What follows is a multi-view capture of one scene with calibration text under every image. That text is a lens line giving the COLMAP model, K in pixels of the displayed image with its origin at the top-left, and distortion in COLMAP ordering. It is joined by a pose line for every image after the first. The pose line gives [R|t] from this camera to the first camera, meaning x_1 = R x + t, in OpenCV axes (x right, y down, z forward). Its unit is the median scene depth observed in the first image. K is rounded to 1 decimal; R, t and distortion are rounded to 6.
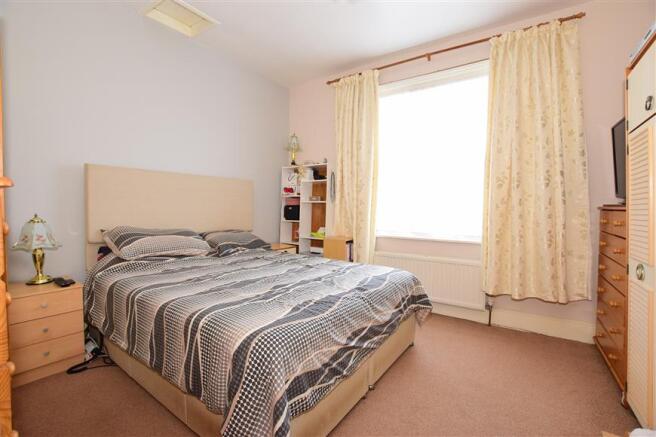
lens RADIAL K [[282.8, 0, 325.1], [0, 282.8, 219.3], [0, 0, 1]] dist [-0.018778, 0.000553]
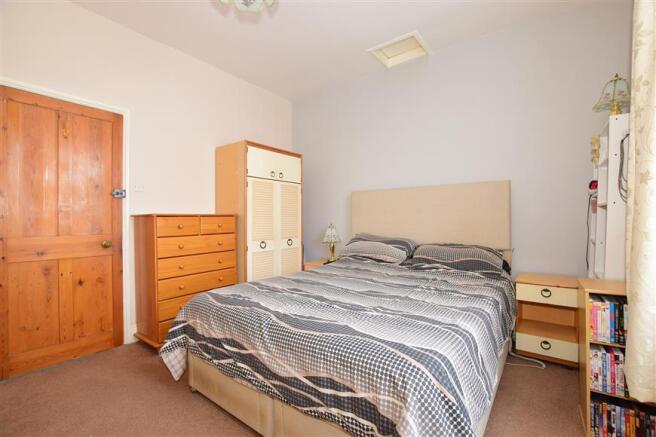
lens RADIAL K [[282.8, 0, 325.1], [0, 282.8, 219.3], [0, 0, 1]] dist [-0.018778, 0.000553]
pose [[-0.017614, -0.007042, -0.999820, 0.710944], [-0.030939, 0.999500, -0.006495, -0.027267], [0.999366, 0.030819, -0.017823, 0.846261]]
